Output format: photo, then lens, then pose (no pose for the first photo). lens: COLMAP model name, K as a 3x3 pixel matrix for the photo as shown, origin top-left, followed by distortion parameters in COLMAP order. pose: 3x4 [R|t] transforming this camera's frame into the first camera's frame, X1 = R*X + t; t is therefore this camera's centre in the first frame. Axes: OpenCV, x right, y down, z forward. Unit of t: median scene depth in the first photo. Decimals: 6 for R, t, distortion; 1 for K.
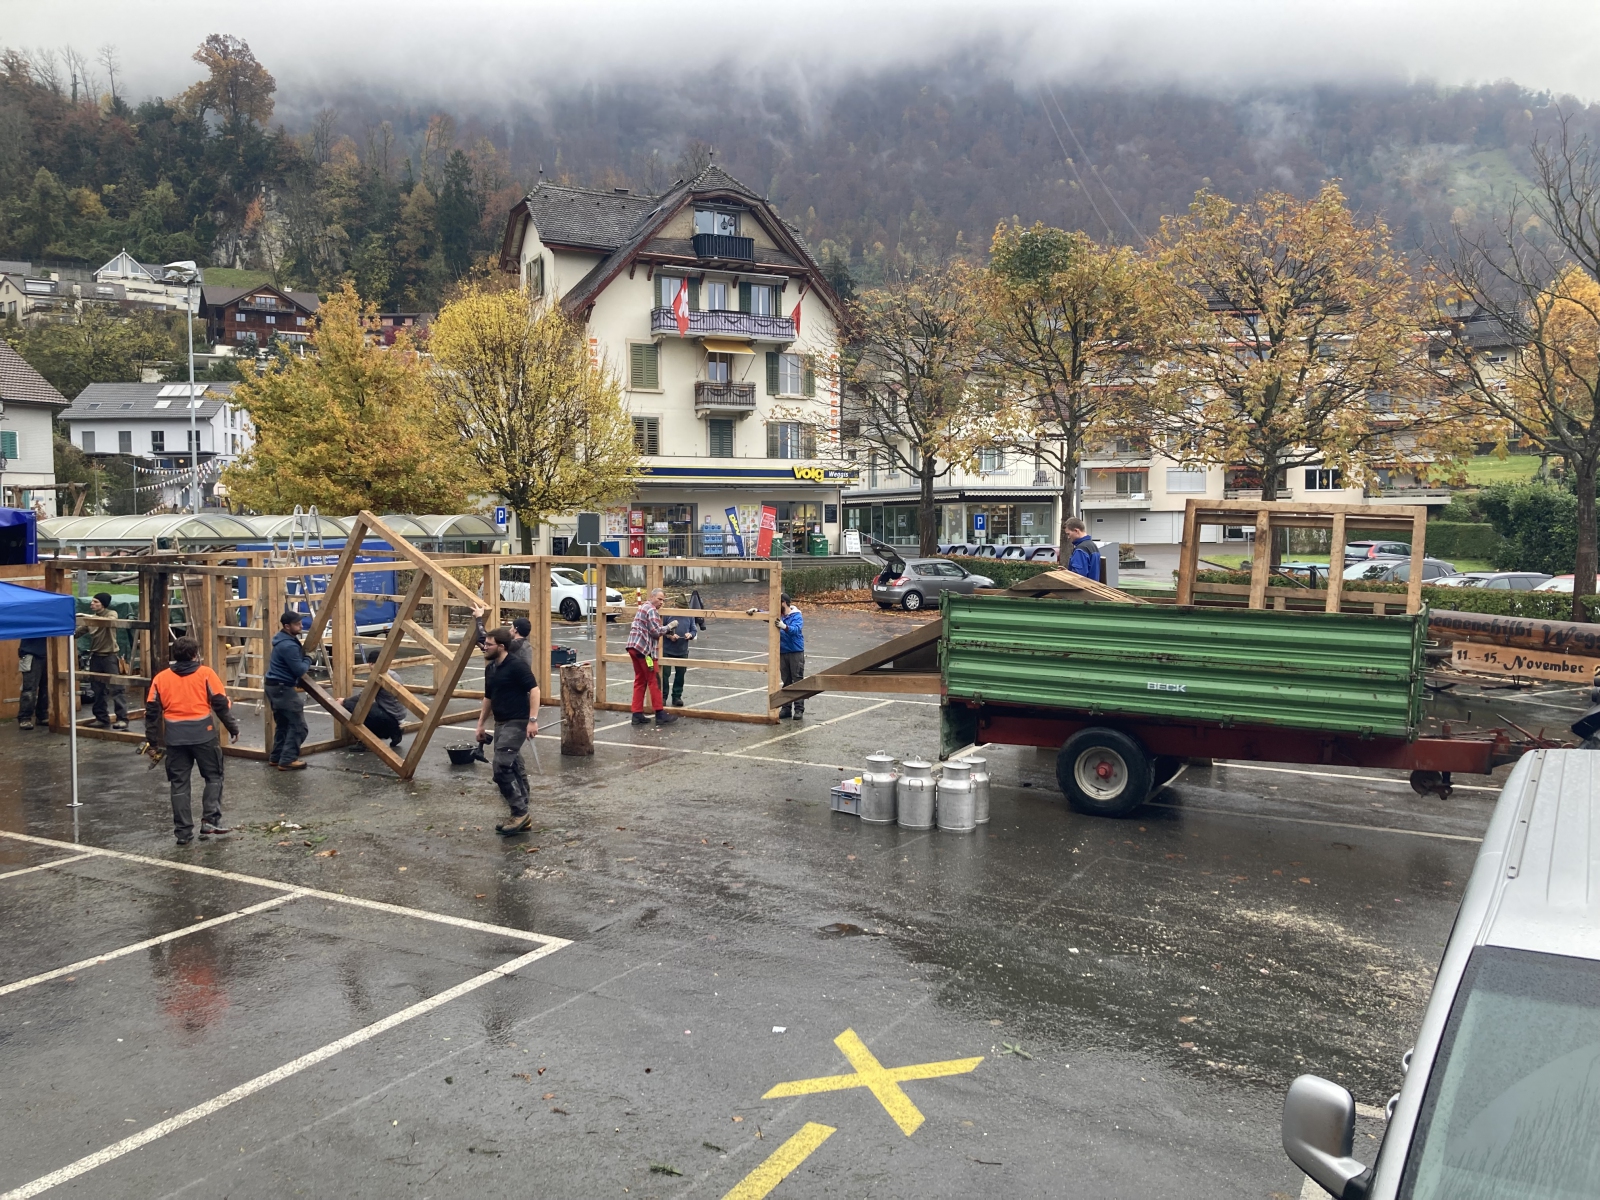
lens RADIAL K [[1301.6, 0, 802.1], [0, 1301.6, 604.7], [0, 0, 1]] dist [0.027121, -0.024895]
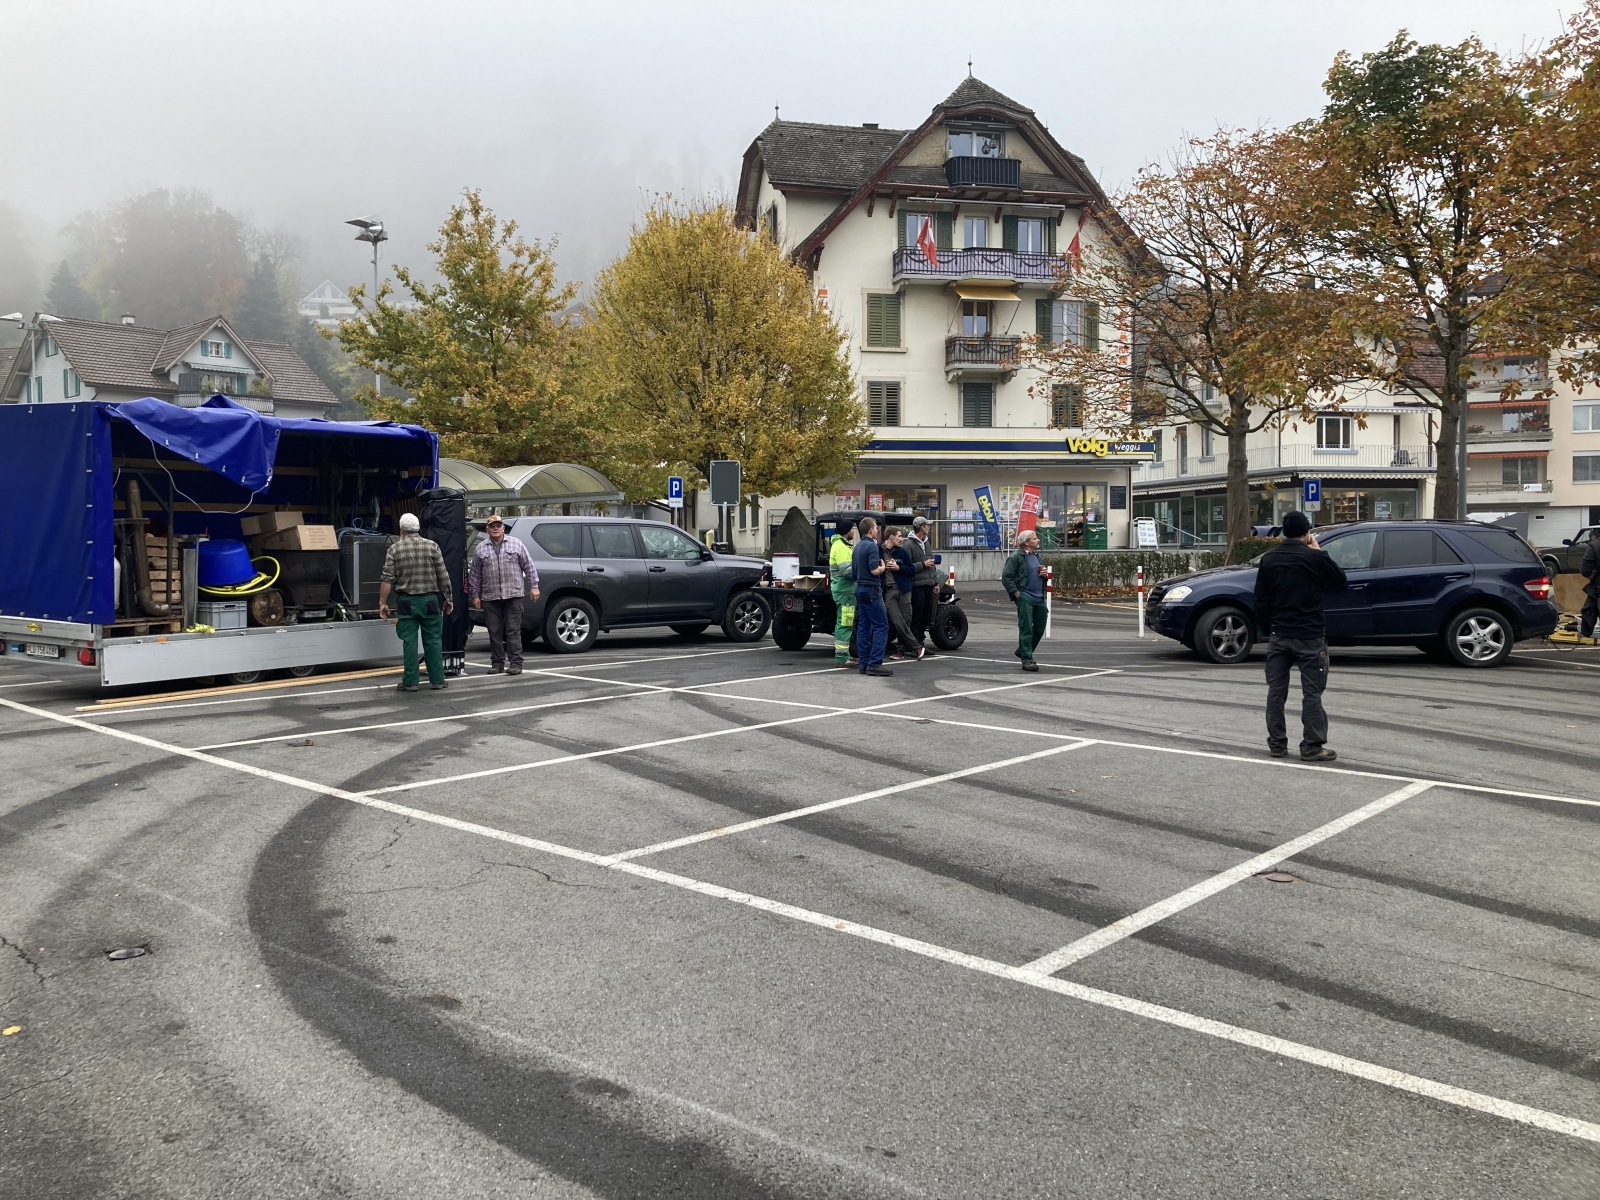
lens RADIAL K [[1301.6, 0, 780.1], [0, 1301.6, 588.1], [0, 0, 1]] dist [0.027121, -0.024895]
pose [[0.966010, 0.008671, -0.258360, 0.031738], [-0.015984, 0.999528, -0.026219, 0.011459], [0.258011, 0.029457, 0.965693, 0.183173]]
